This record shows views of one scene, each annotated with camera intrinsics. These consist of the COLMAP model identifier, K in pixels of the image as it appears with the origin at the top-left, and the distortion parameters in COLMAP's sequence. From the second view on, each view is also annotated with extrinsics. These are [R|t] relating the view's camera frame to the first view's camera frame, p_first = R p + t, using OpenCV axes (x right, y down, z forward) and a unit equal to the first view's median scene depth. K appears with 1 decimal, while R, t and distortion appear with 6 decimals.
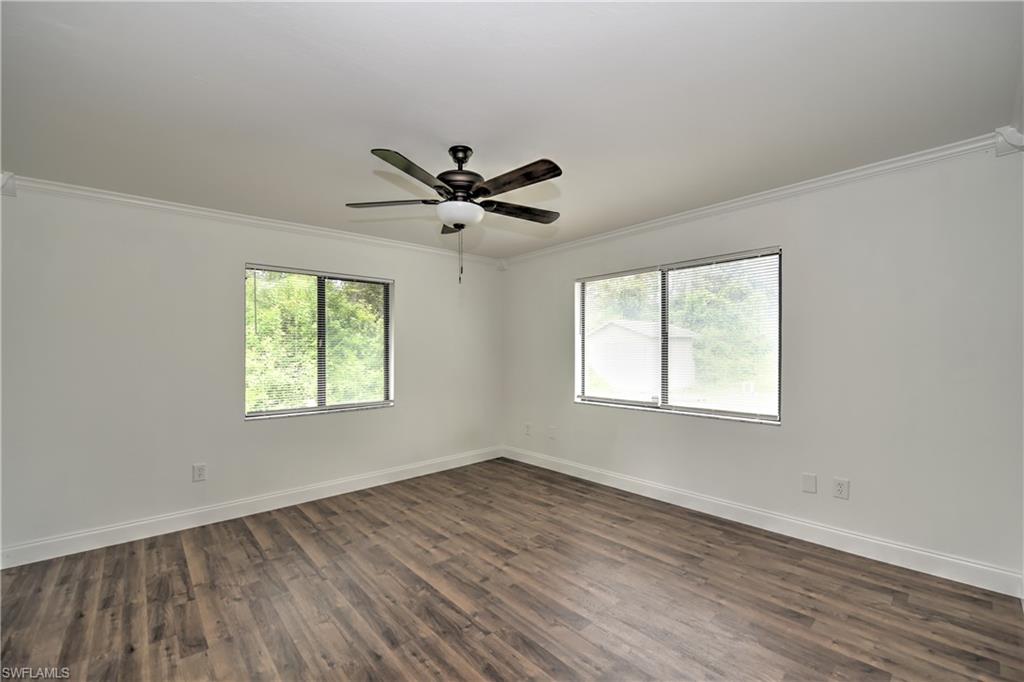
lens RADIAL K [[422.0, 0, 530.2], [0, 422.0, 350.6], [0, 0, 1]] dist [-0.014417, -0.000323]
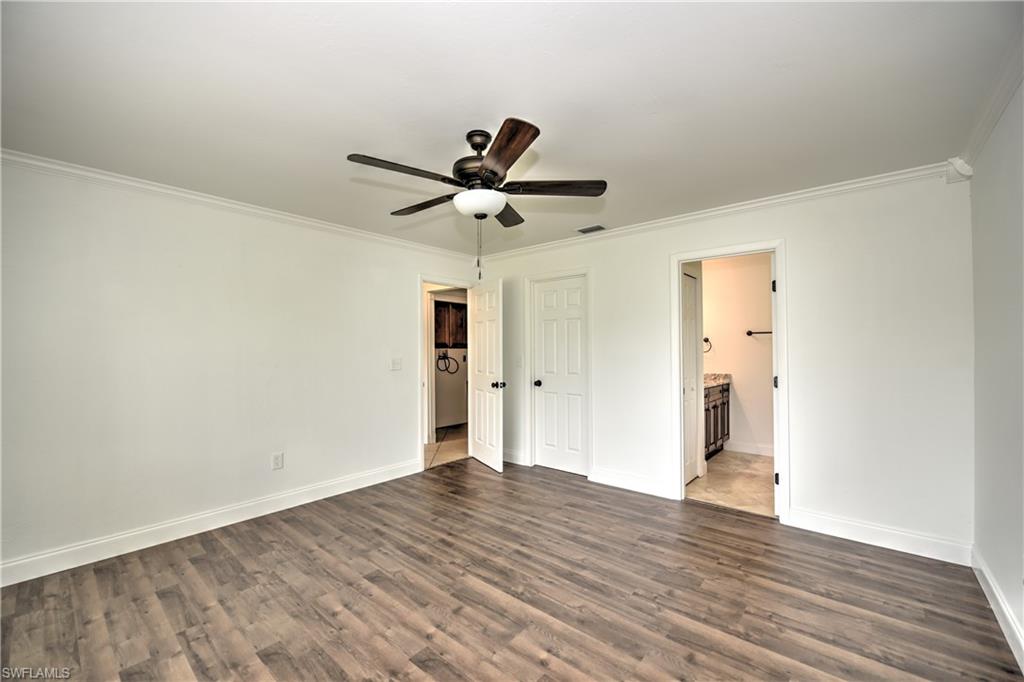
lens RADIAL K [[422.0, 0, 530.2], [0, 422.0, 350.6], [0, 0, 1]] dist [-0.014417, -0.000323]
pose [[-0.994104, 0.015258, -0.107349, -0.181104], [0.014617, 0.999870, 0.006757, 0.005905], [0.107438, 0.005149, -0.994198, 1.964982]]
